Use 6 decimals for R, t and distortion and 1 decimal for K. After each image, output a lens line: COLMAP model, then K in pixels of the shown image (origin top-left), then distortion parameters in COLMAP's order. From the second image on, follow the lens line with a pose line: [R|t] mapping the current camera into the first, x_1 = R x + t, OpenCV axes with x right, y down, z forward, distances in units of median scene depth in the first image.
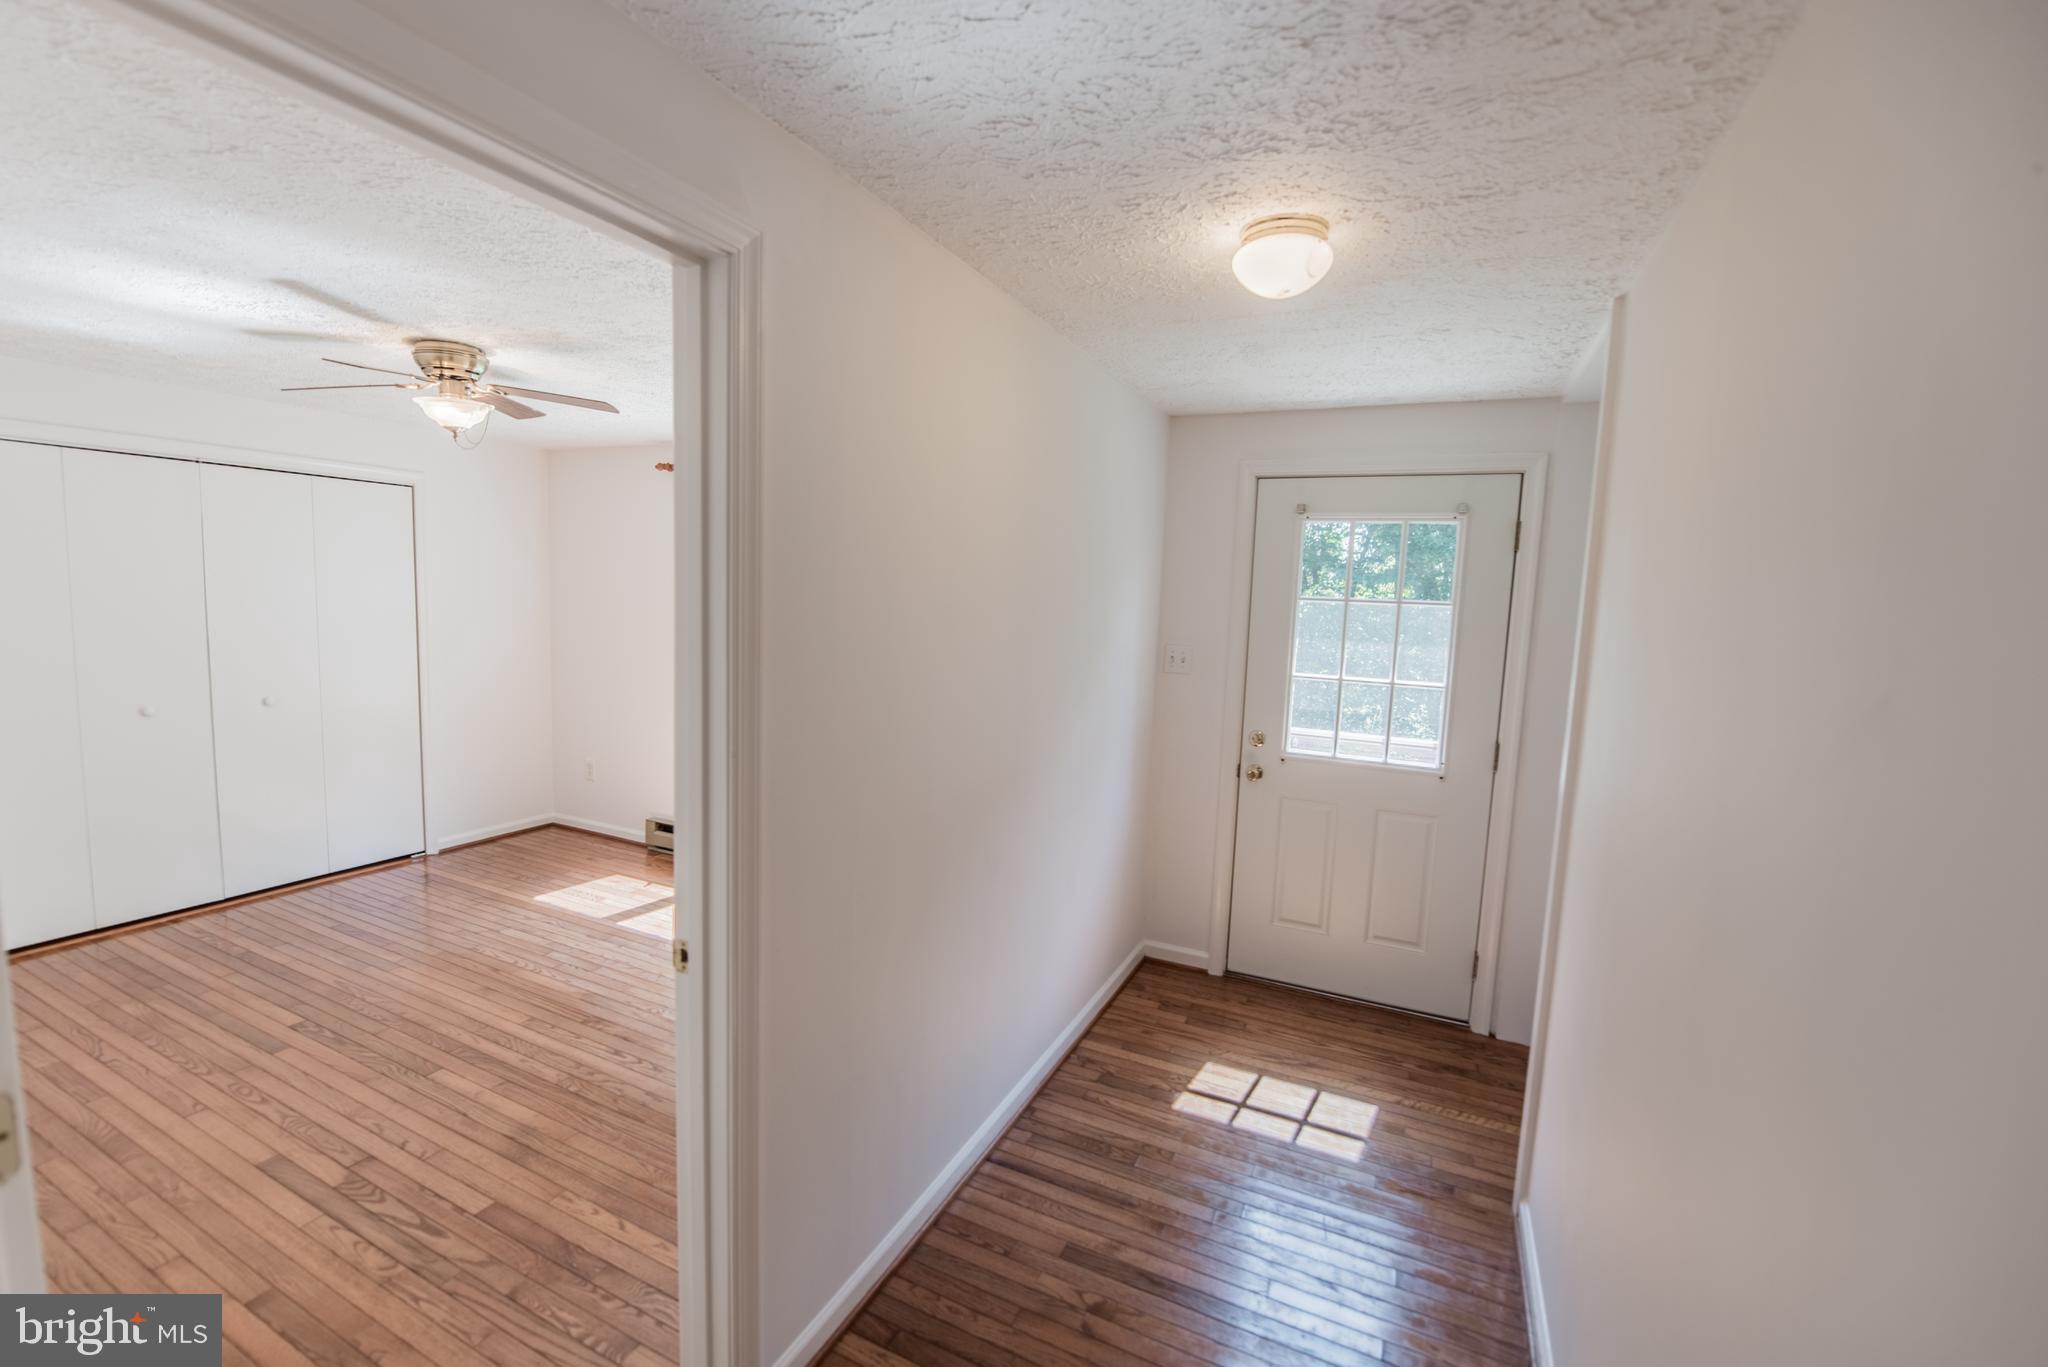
lens RADIAL K [[827.4, 0, 1022.2], [0, 827.4, 679.3], [0, 0, 1]] dist [-0.017802, -0.000719]
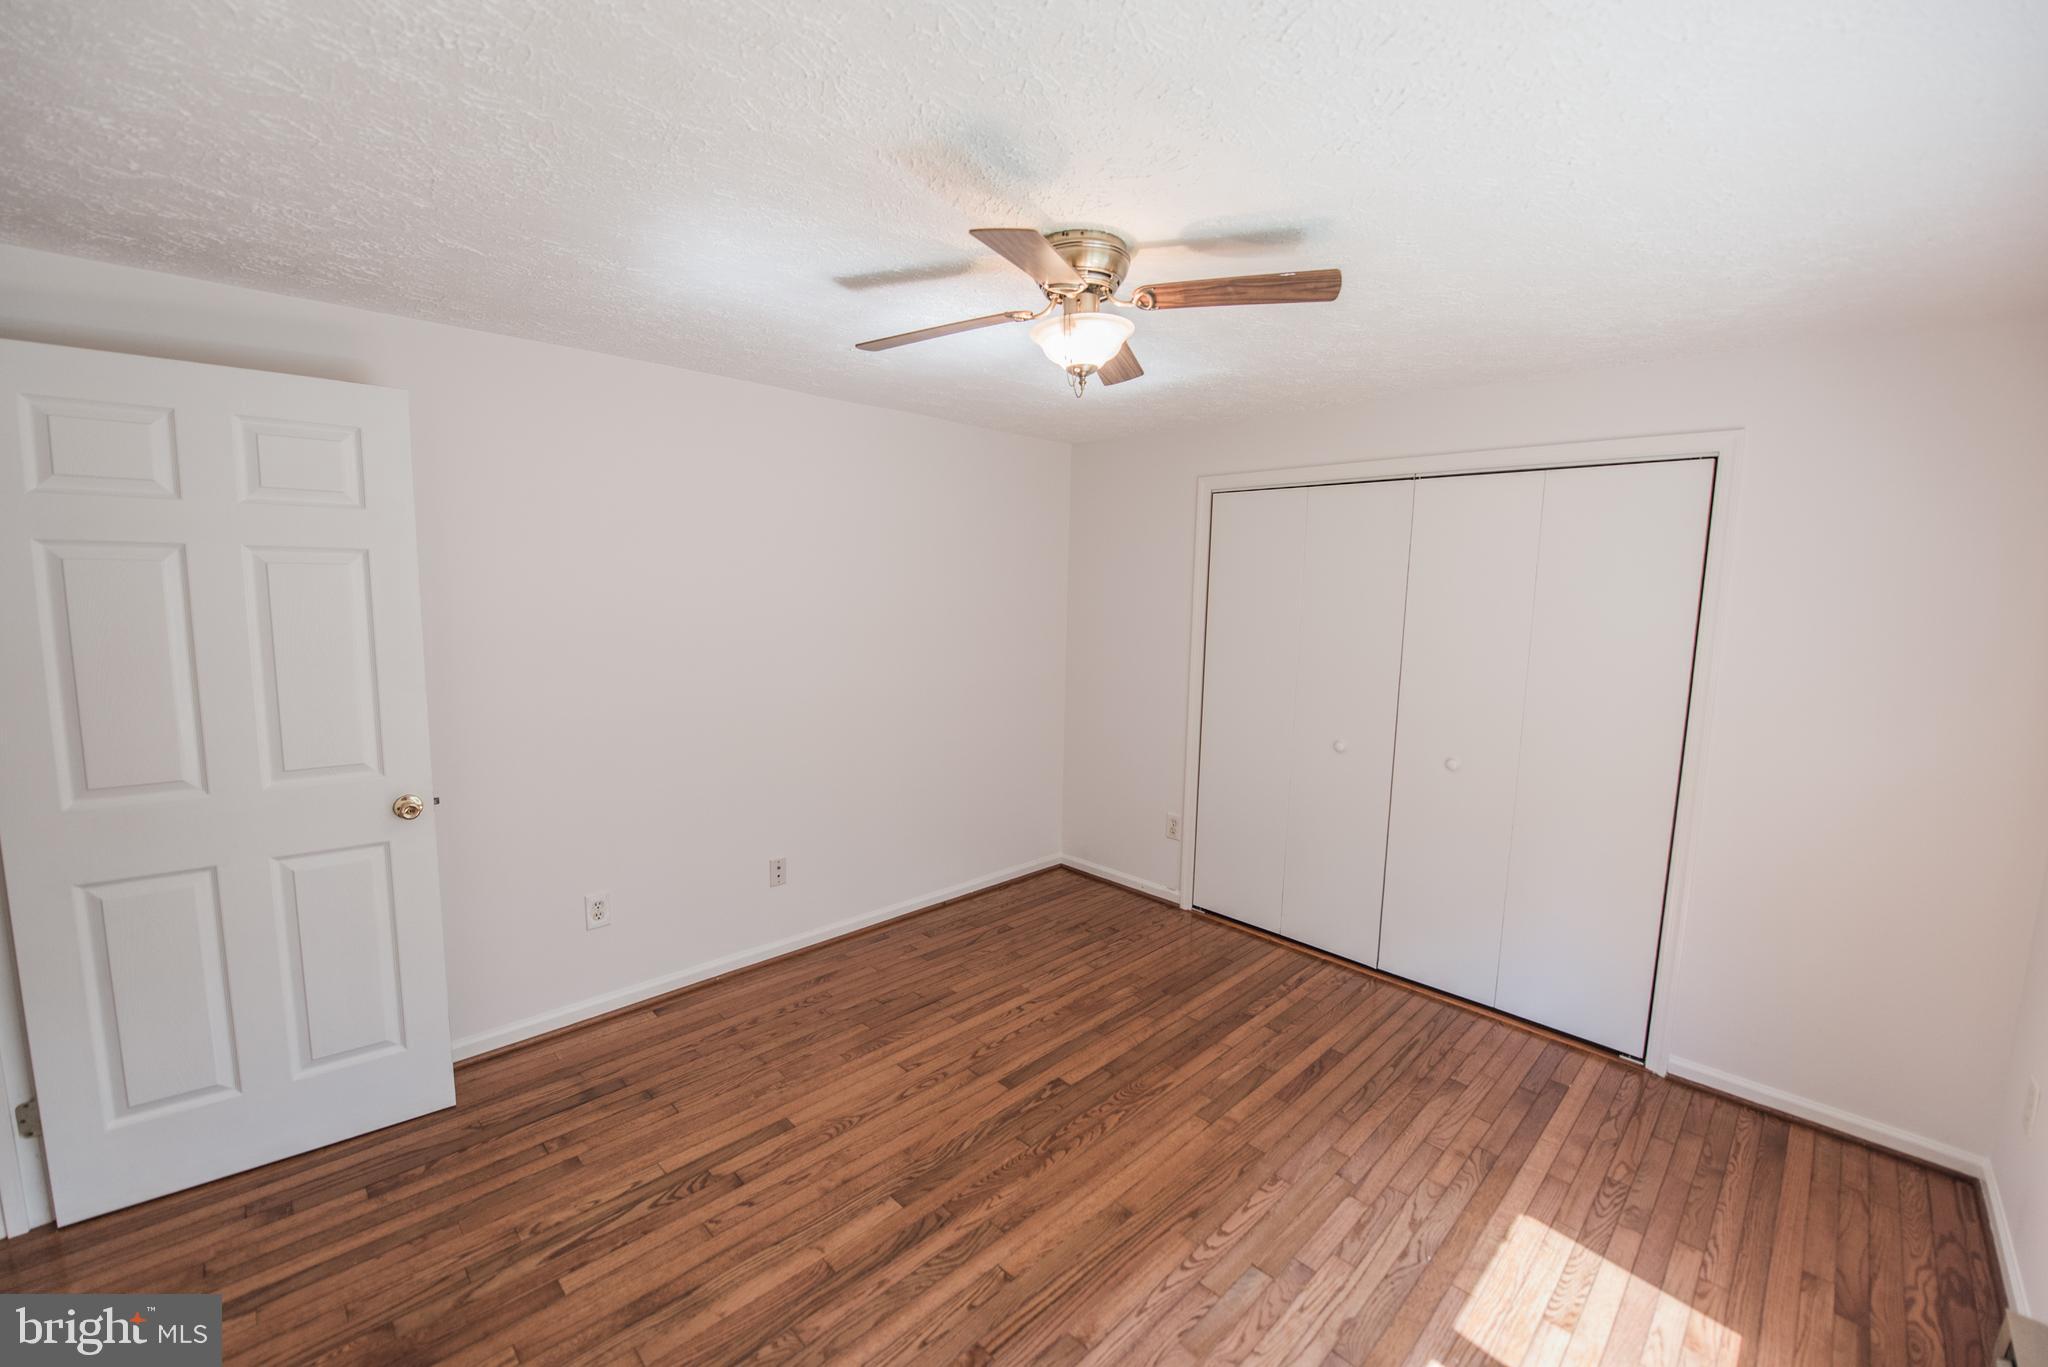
lens RADIAL K [[827.4, 0, 1022.2], [0, 827.4, 679.3], [0, 0, 1]] dist [-0.017802, -0.000719]
pose [[-0.356575, 0.065653, -0.931957, -0.035962], [-0.129081, 0.984499, 0.118742, -0.130643], [0.925307, 0.162638, -0.342573, 1.206738]]
